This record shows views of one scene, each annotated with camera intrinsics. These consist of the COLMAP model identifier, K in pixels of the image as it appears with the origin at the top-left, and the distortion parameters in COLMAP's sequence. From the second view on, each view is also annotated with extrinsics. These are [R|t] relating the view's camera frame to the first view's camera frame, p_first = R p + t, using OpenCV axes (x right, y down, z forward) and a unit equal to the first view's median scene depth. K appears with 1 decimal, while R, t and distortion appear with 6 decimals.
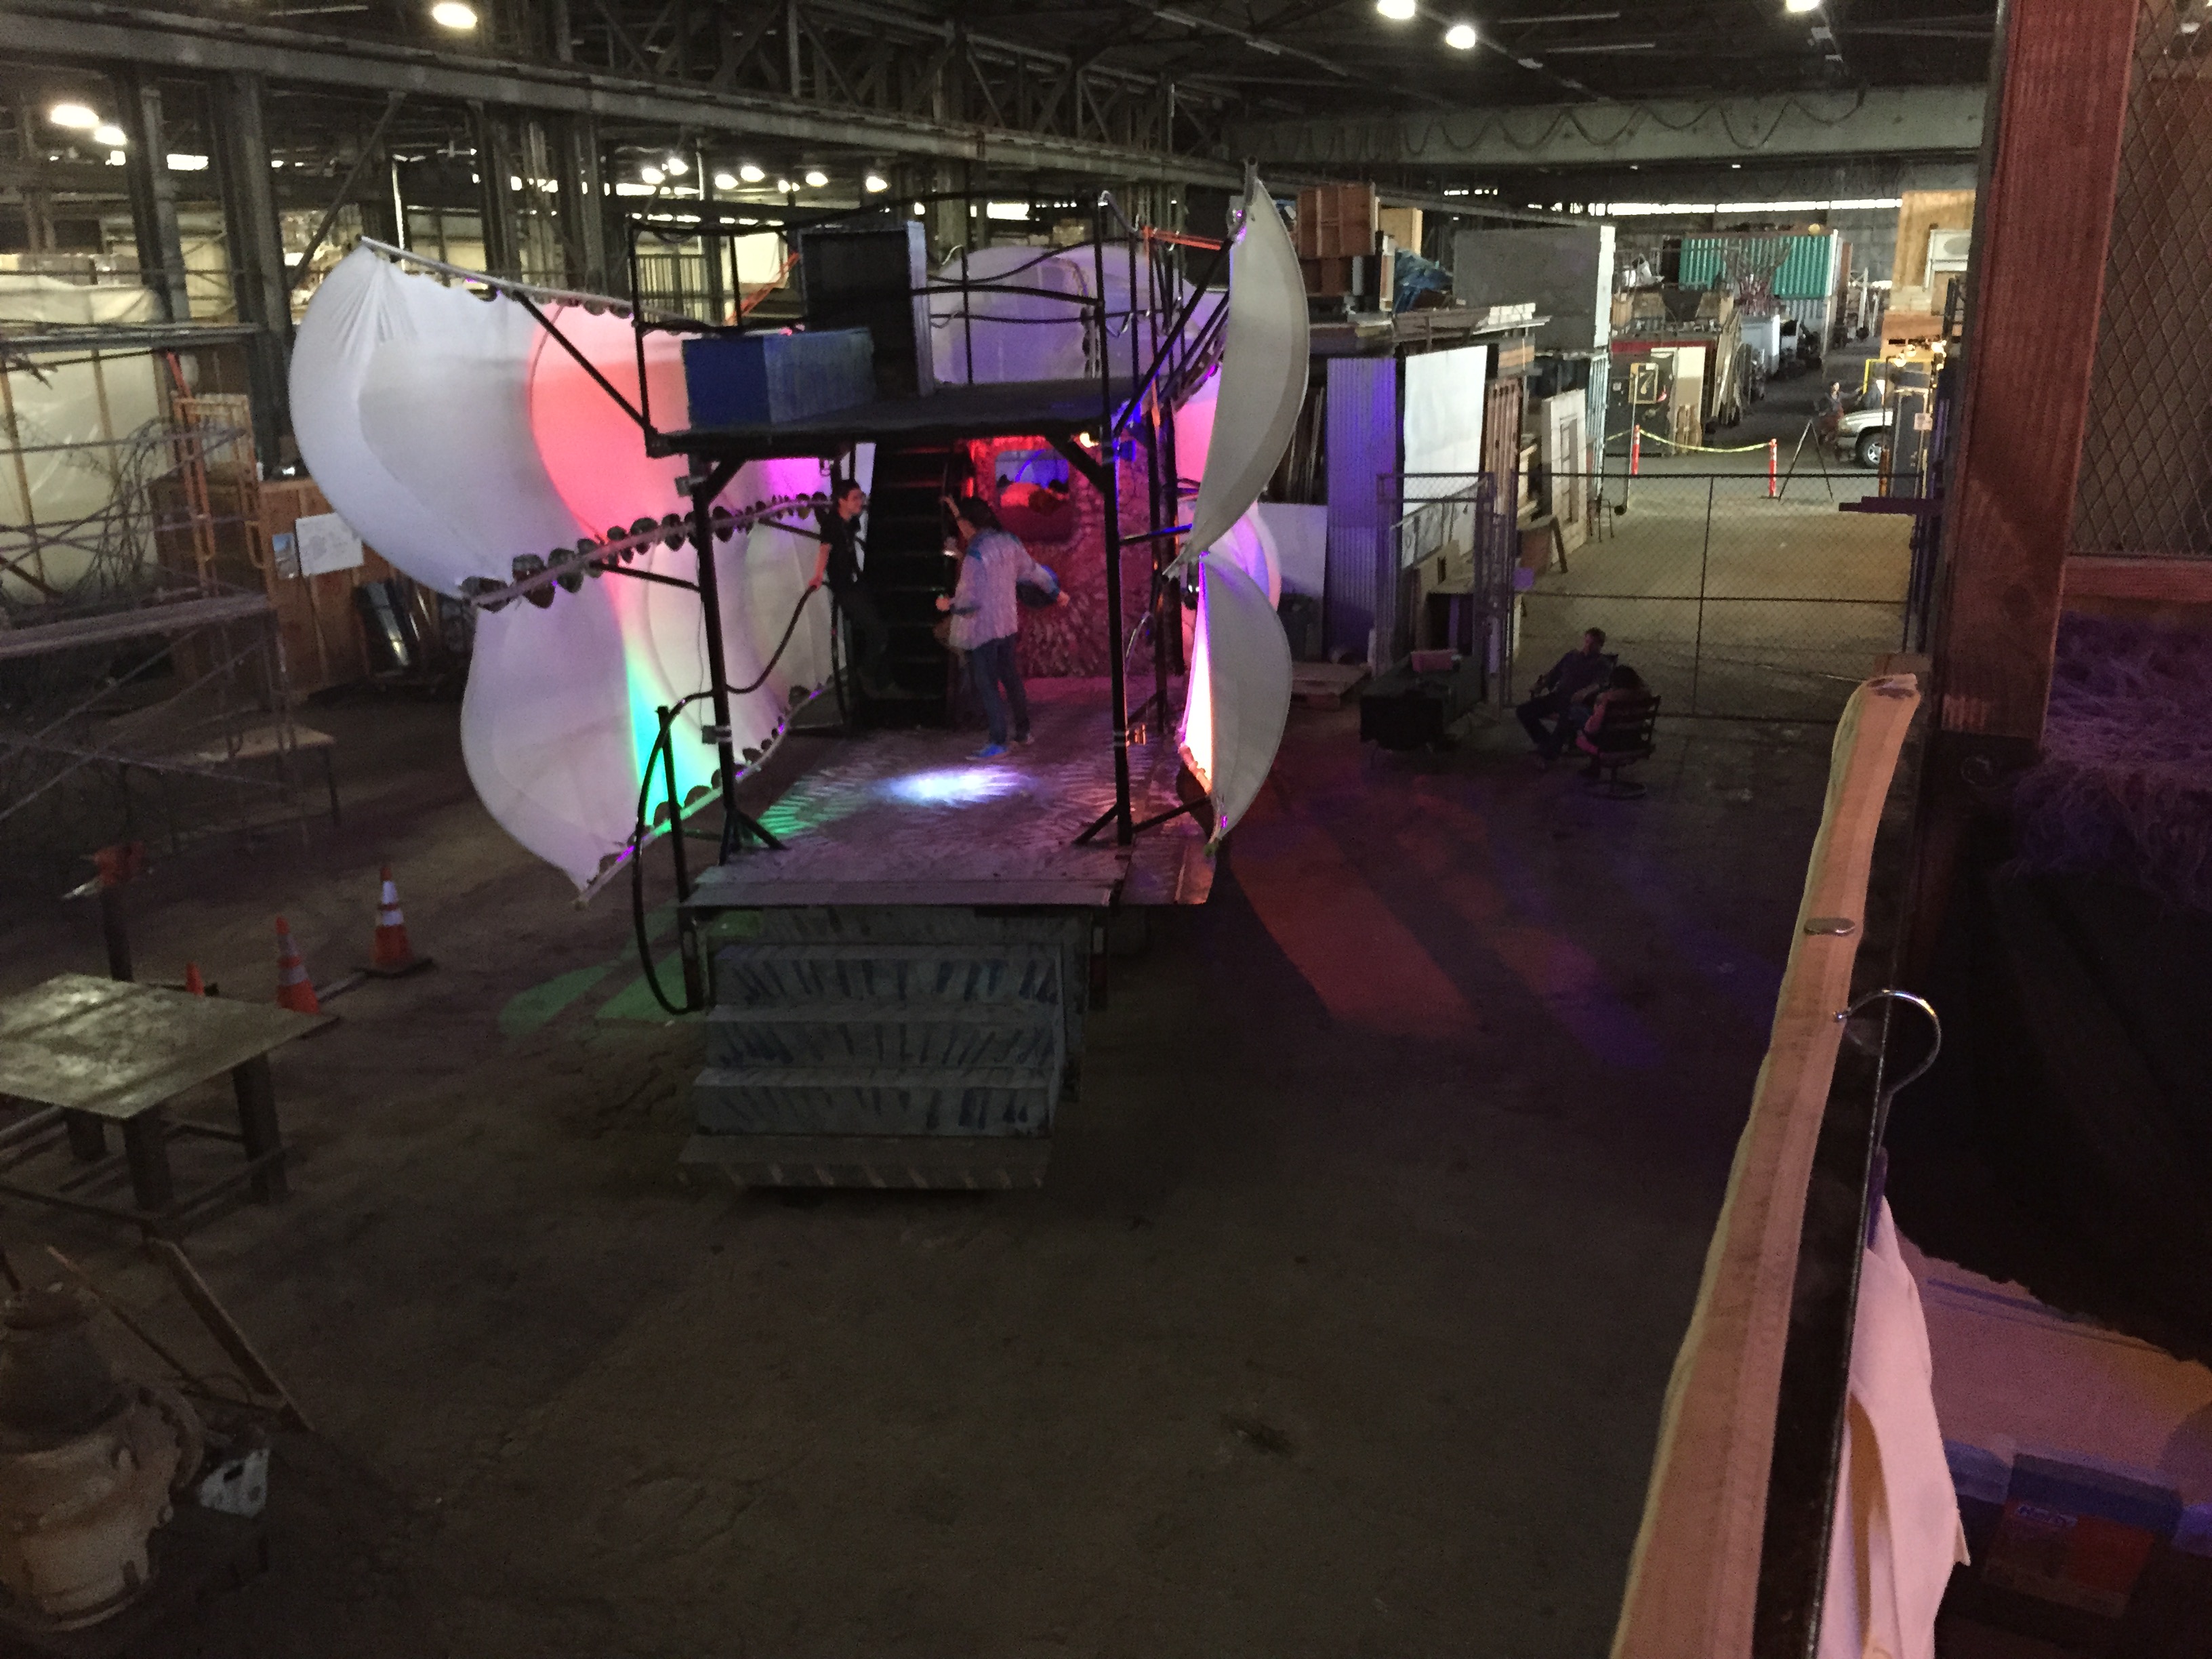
lens RADIAL K [[1877.8, 0, 1121.0], [0, 1877.8, 788.1], [0, 0, 1]] dist [0.121157, -0.157238]
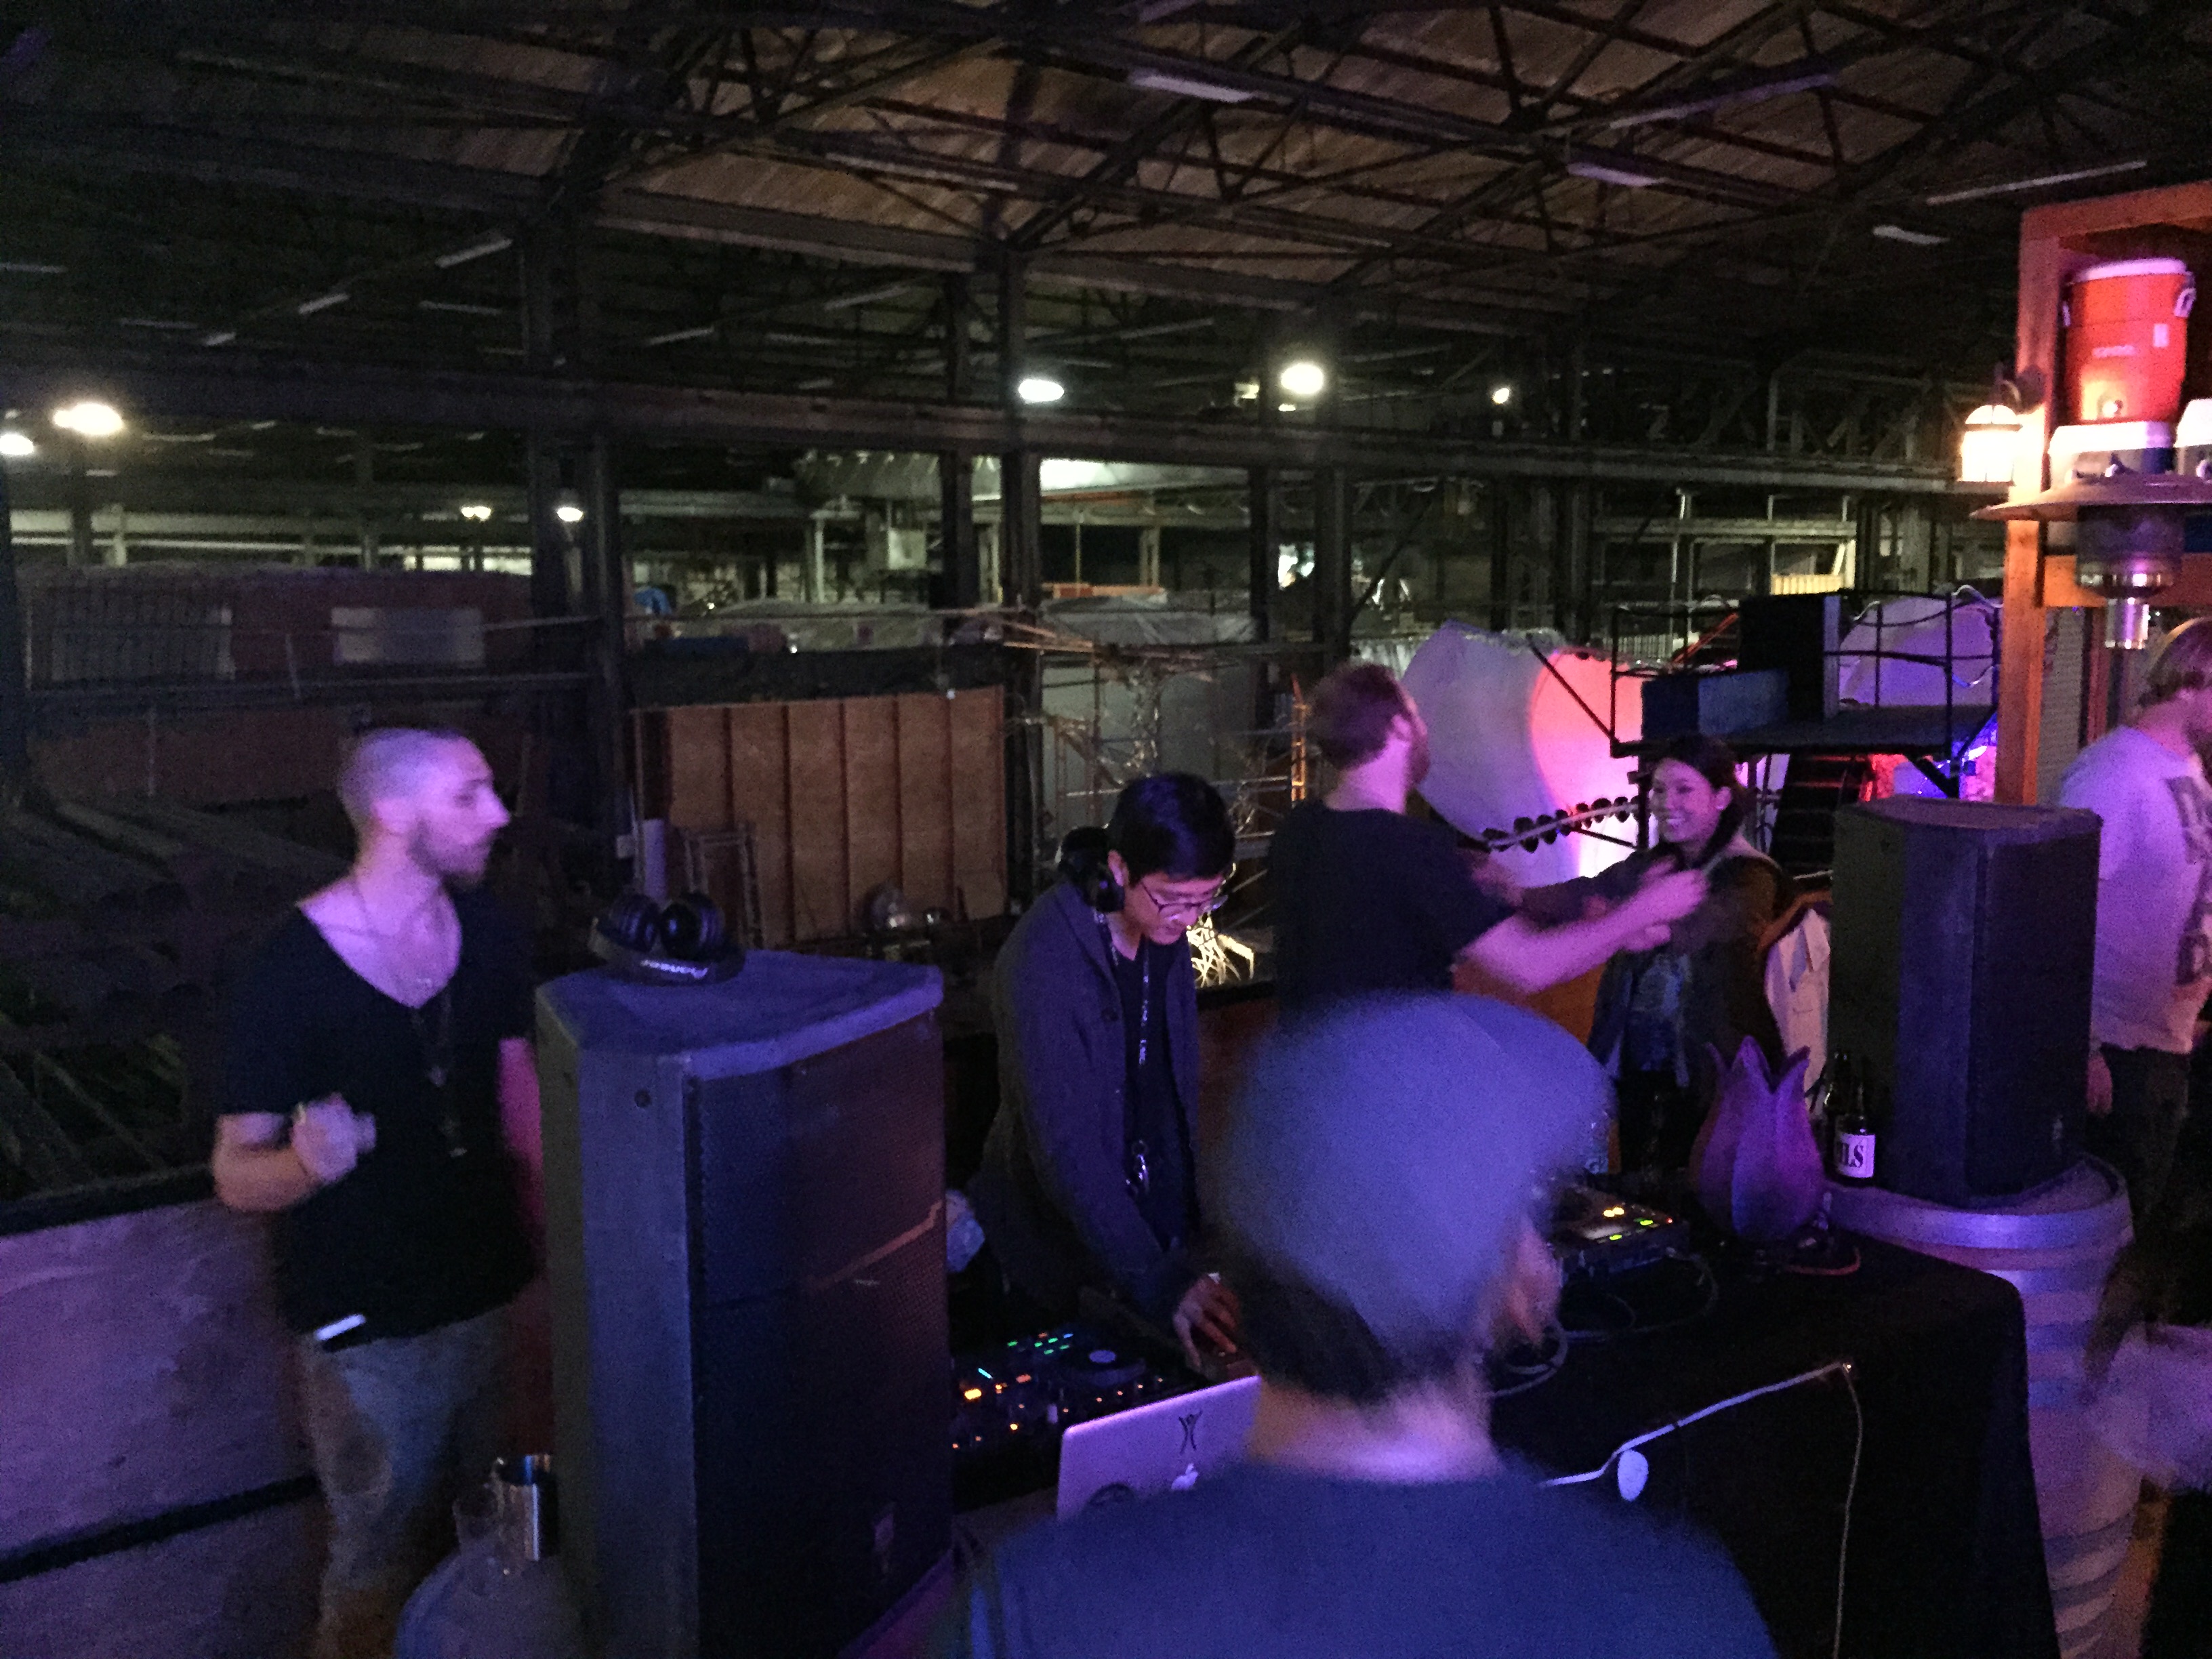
lens RADIAL K [[1877.8, 0, 1121.0], [0, 1877.8, 788.1], [0, 0, 1]] dist [0.121157, -0.157238]
pose [[0.881646, 0.058117, -0.468319, 0.096808], [-0.128056, 0.984616, -0.118886, 0.067001], [0.454204, 0.164787, 0.875525, -0.420089]]
